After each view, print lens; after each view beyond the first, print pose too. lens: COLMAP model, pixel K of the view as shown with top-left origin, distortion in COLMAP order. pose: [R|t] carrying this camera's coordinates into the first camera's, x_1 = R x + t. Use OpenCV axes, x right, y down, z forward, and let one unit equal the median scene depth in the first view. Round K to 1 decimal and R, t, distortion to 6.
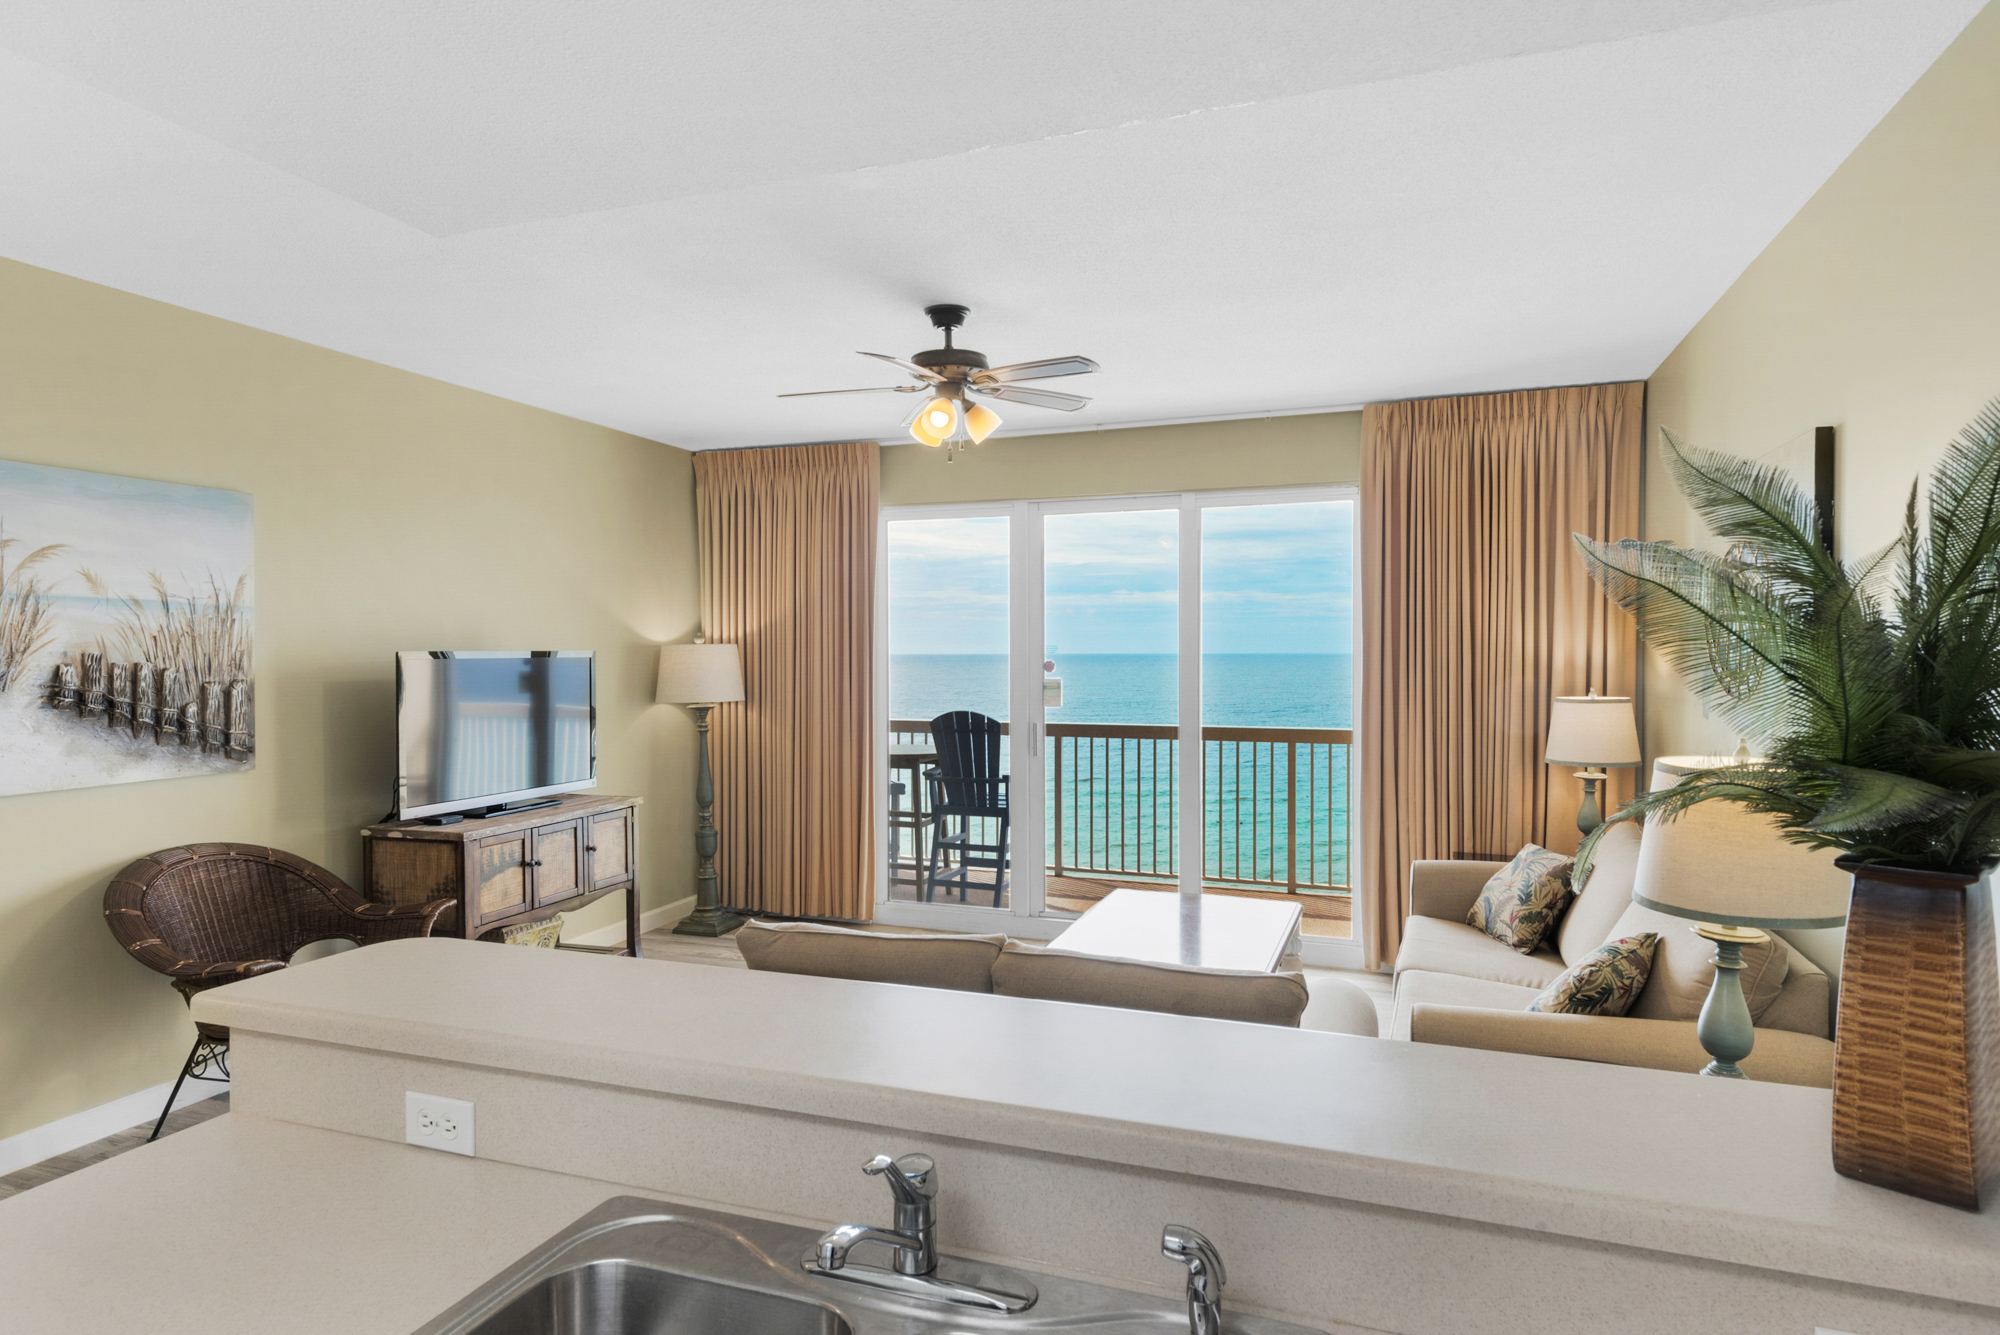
lens RADIAL K [[1175.0, 0, 1000.0], [0, 1175.0, 667.5], [0, 0, 1]] dist [0.031652, -0.000619]
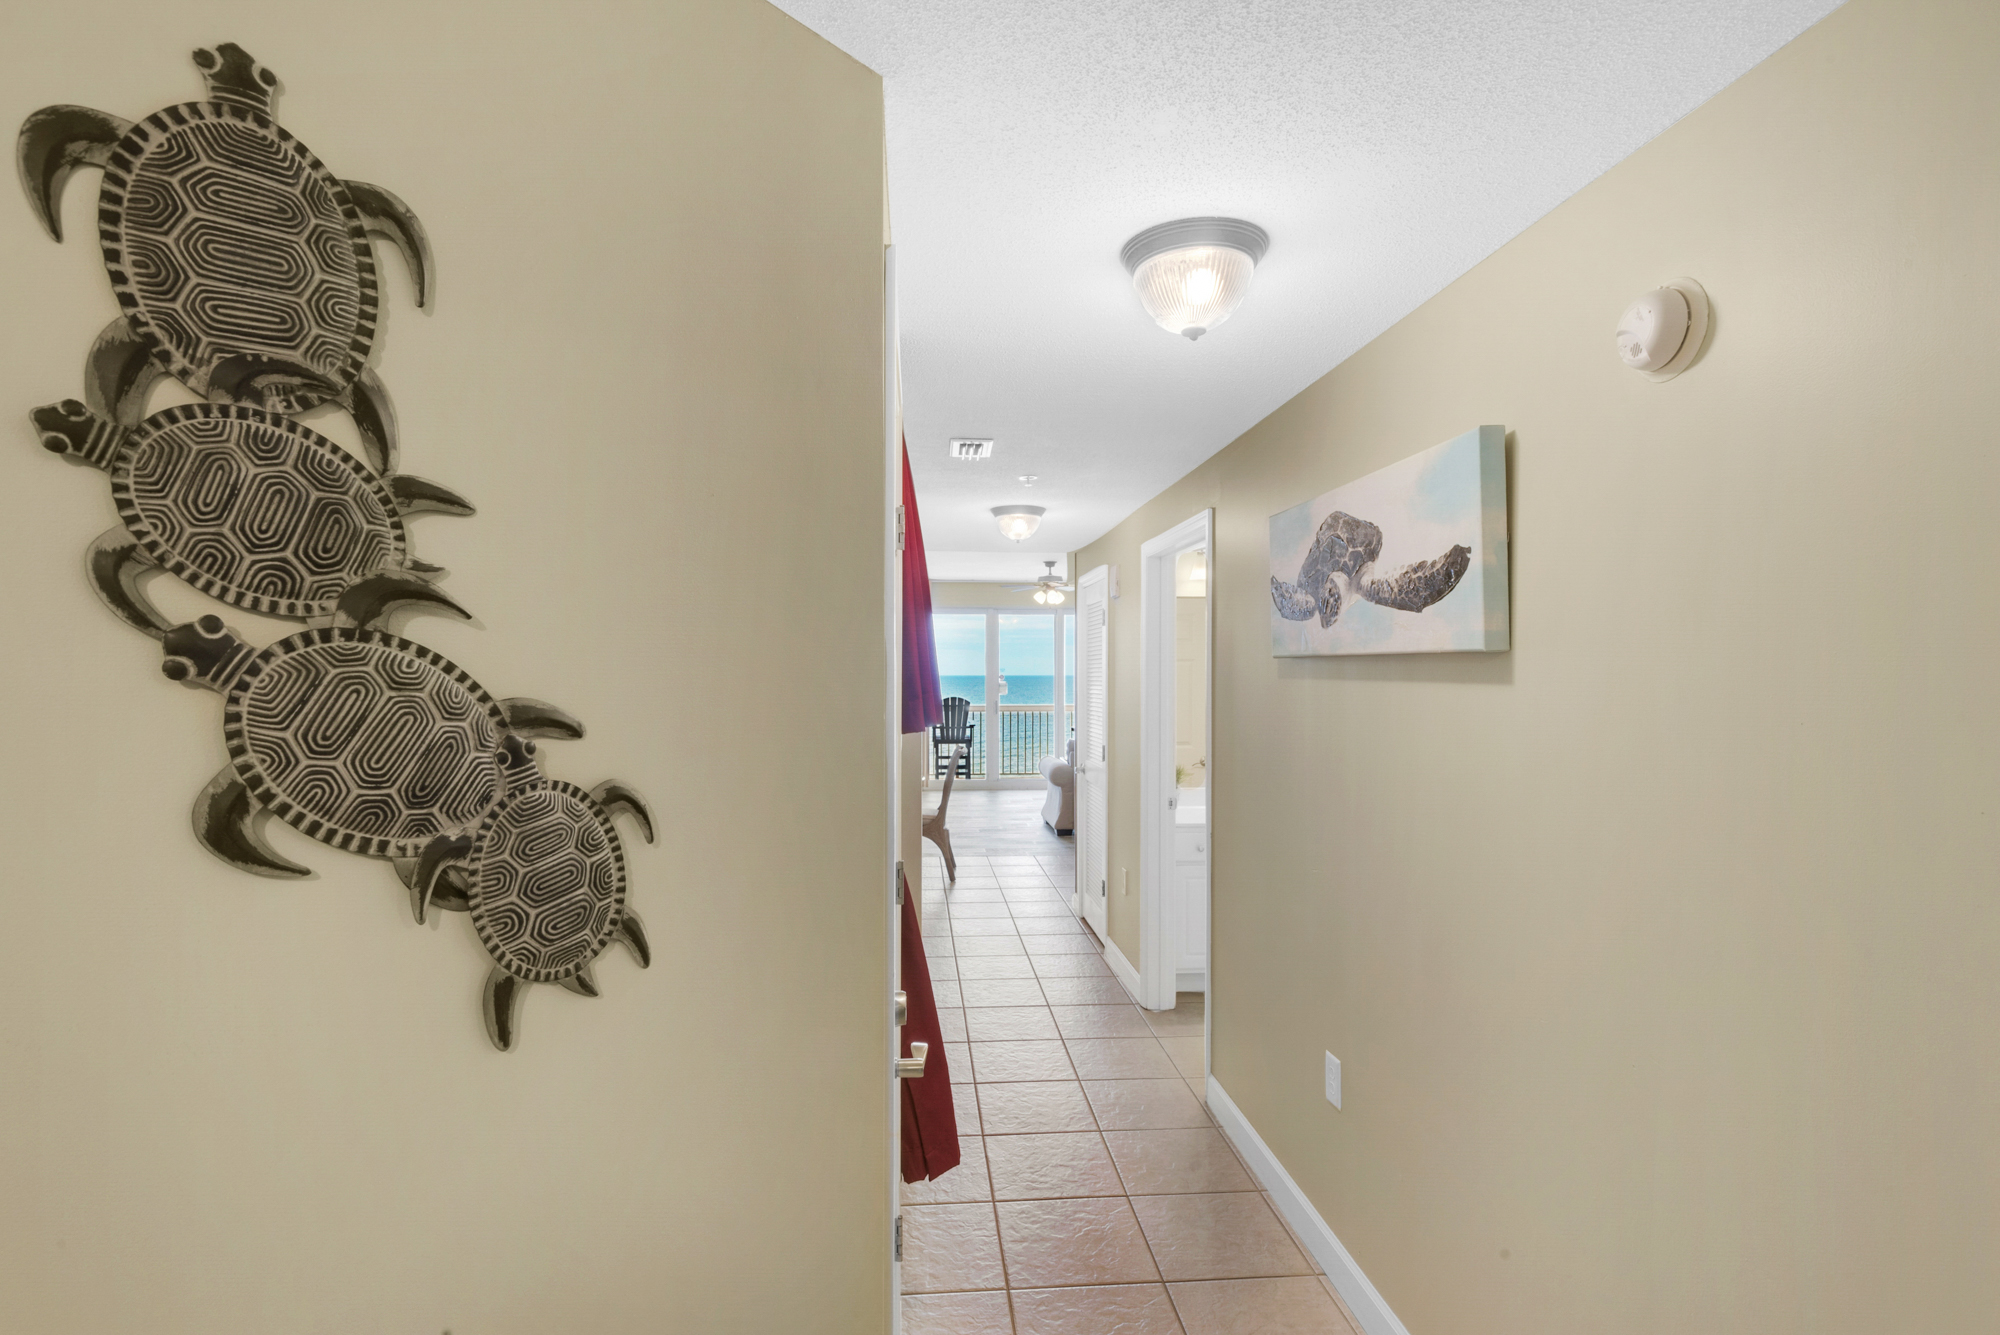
lens RADIAL K [[950.2, 0, 1000.0], [0, 950.2, 667.5], [0, 0, 1]] dist [0.000764, 0.000135]
pose [[0.913707, 0.001882, 0.406370, -0.749491], [0.006437, 0.999797, -0.019103, 0.015669], [-0.406323, 0.020071, 0.913509, -0.785575]]
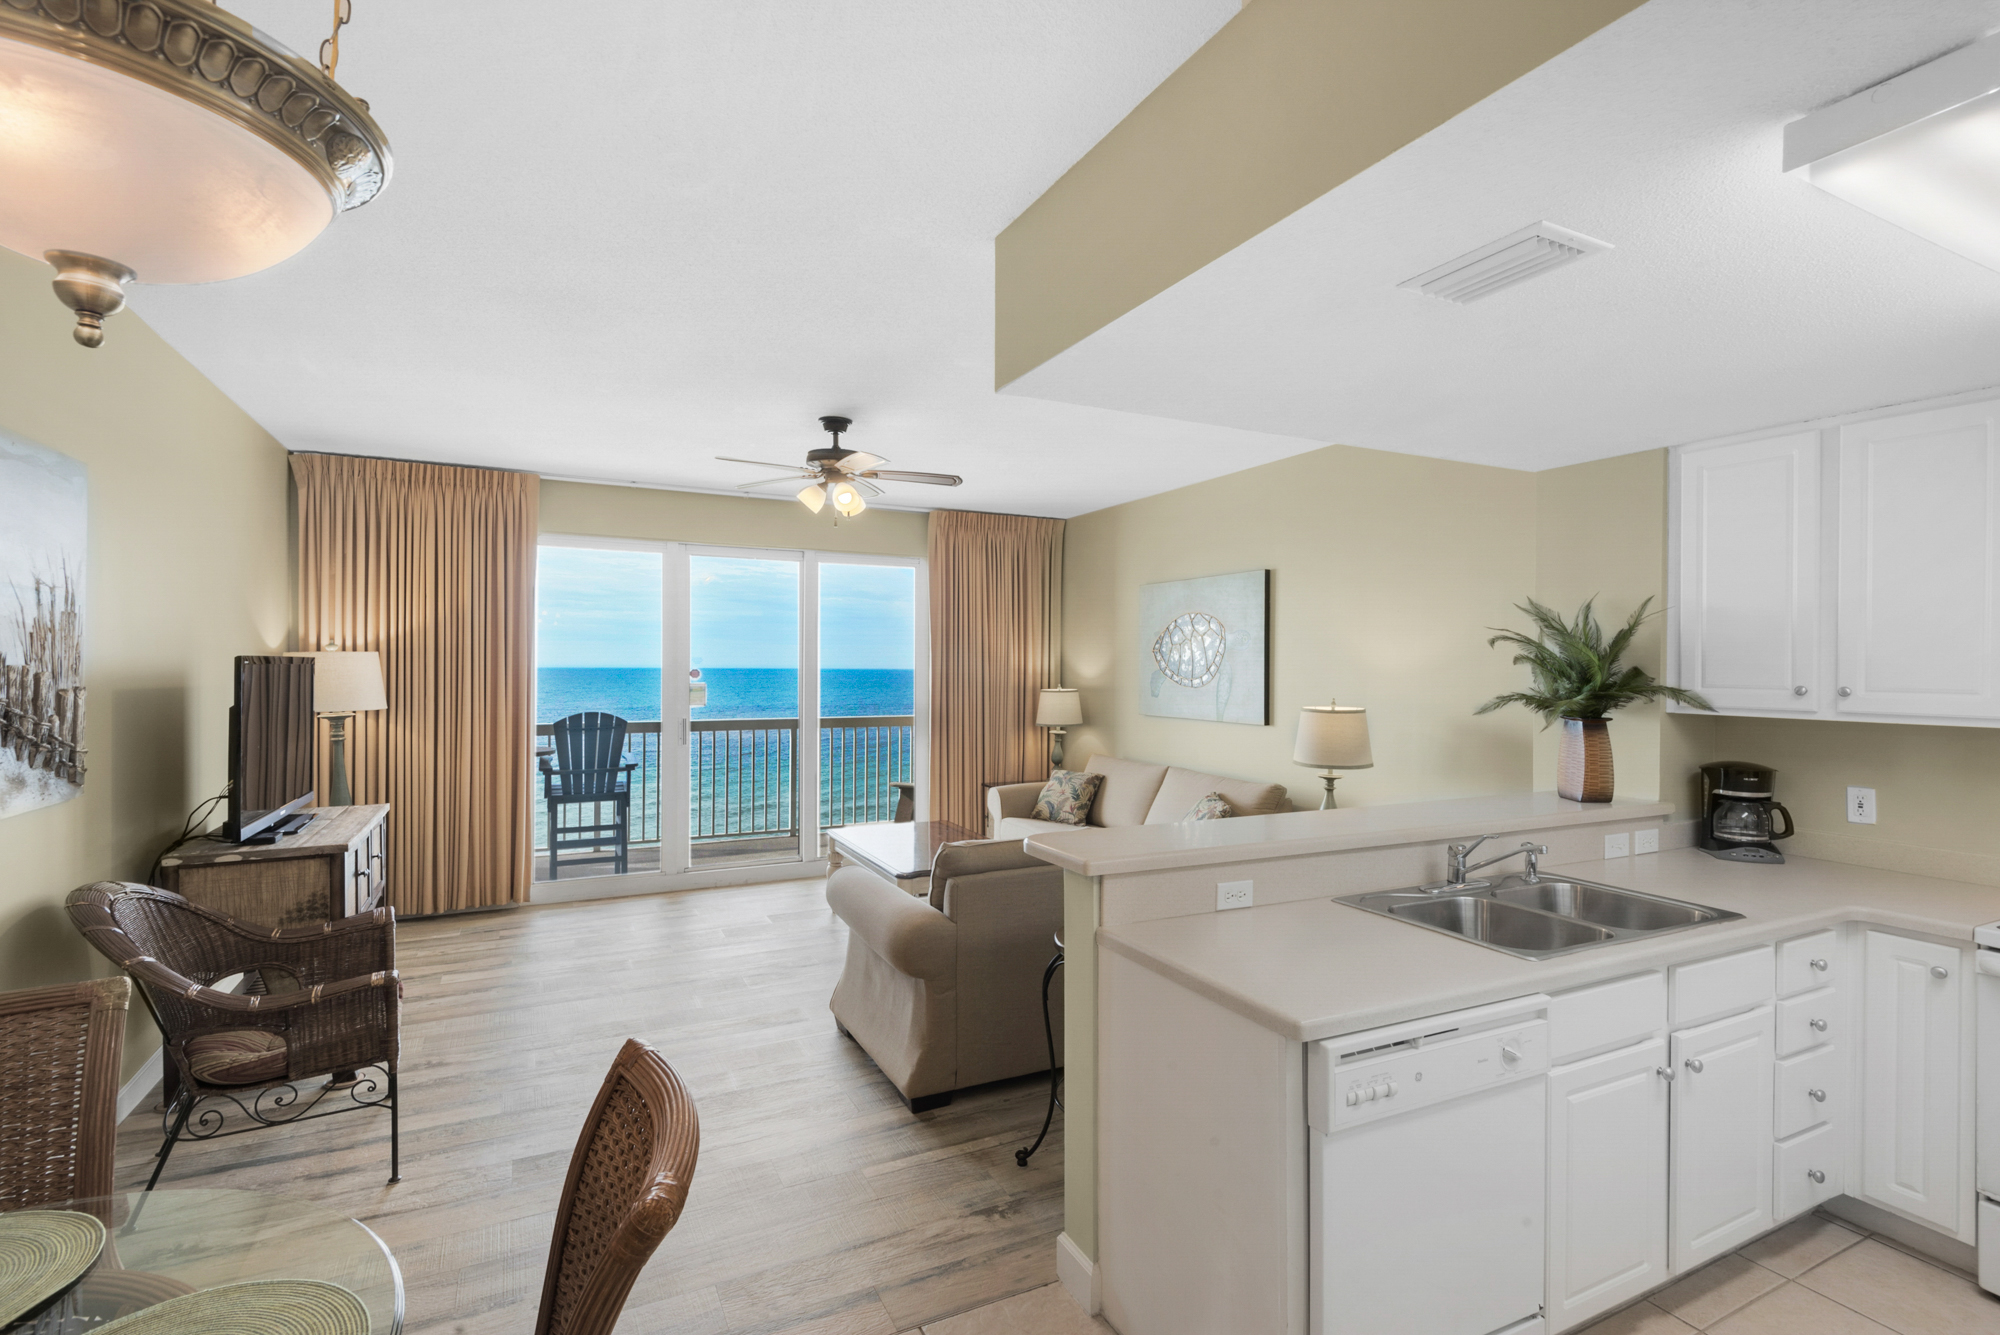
lens RADIAL K [[917.8, 0, 1051.5], [0, 917.8, 664.4], [0, 0, 1]] dist [0.002390, -0.000329]
pose [[0.667614, 0.006029, 0.744483, -0.433681], [0.004921, 0.999910, -0.012510, 0.003394], [-0.744491, 0.012016, 0.667524, 0.046684]]
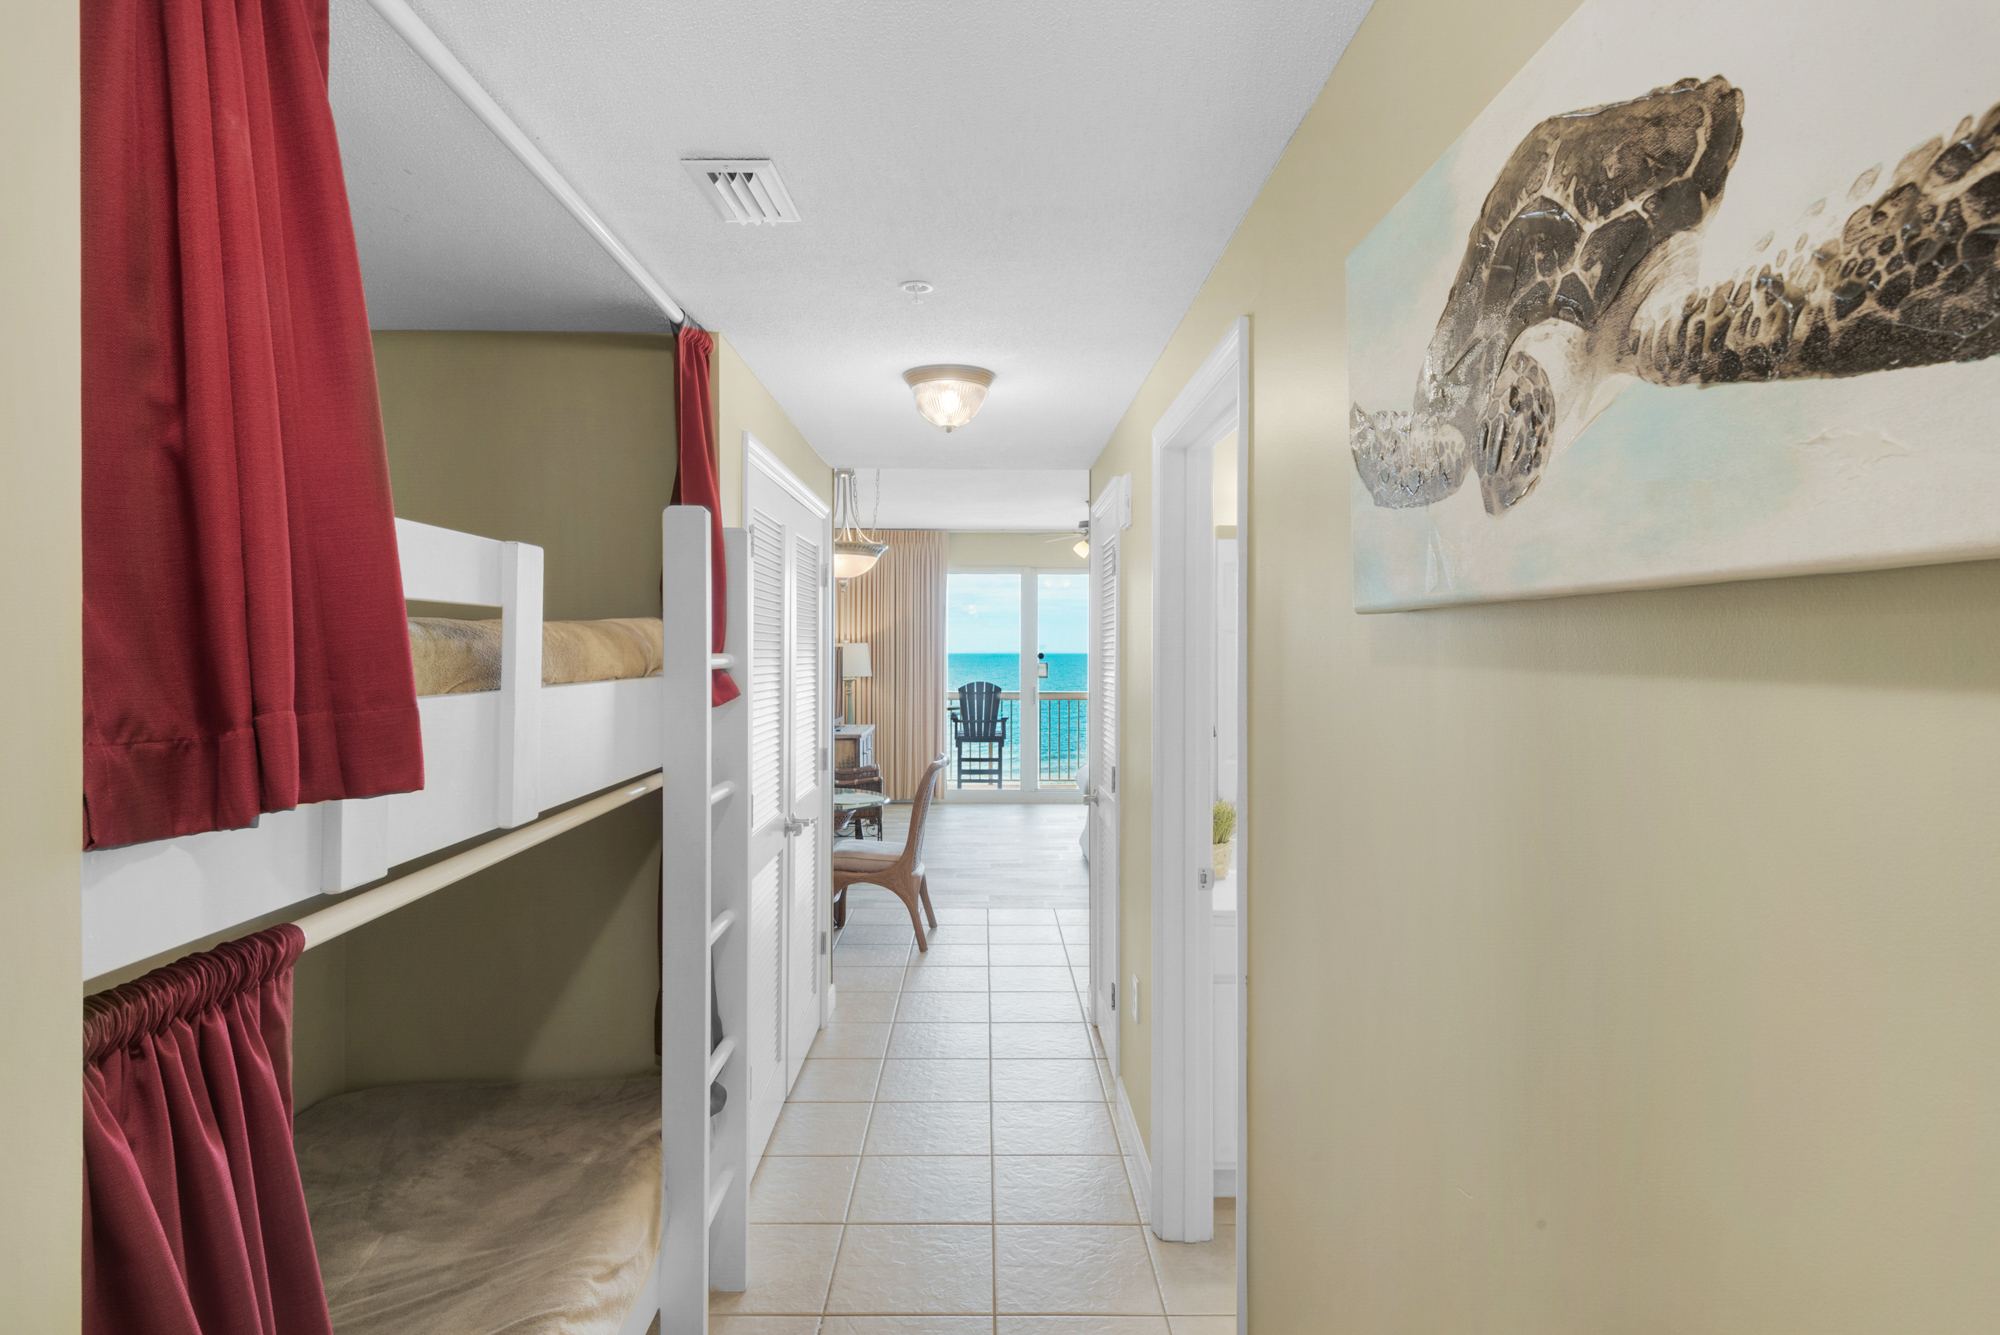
lens RADIAL K [[1116.4, 0, 999.5], [0, 1116.4, 645.3], [0, 0, 1]] dist [0.020147, -0.000966]
pose [[0.940850, 0.006125, 0.338768, -0.611666], [0.000256, 0.999823, -0.018787, 0.013903], [-0.338823, 0.017763, 0.940682, -0.634262]]
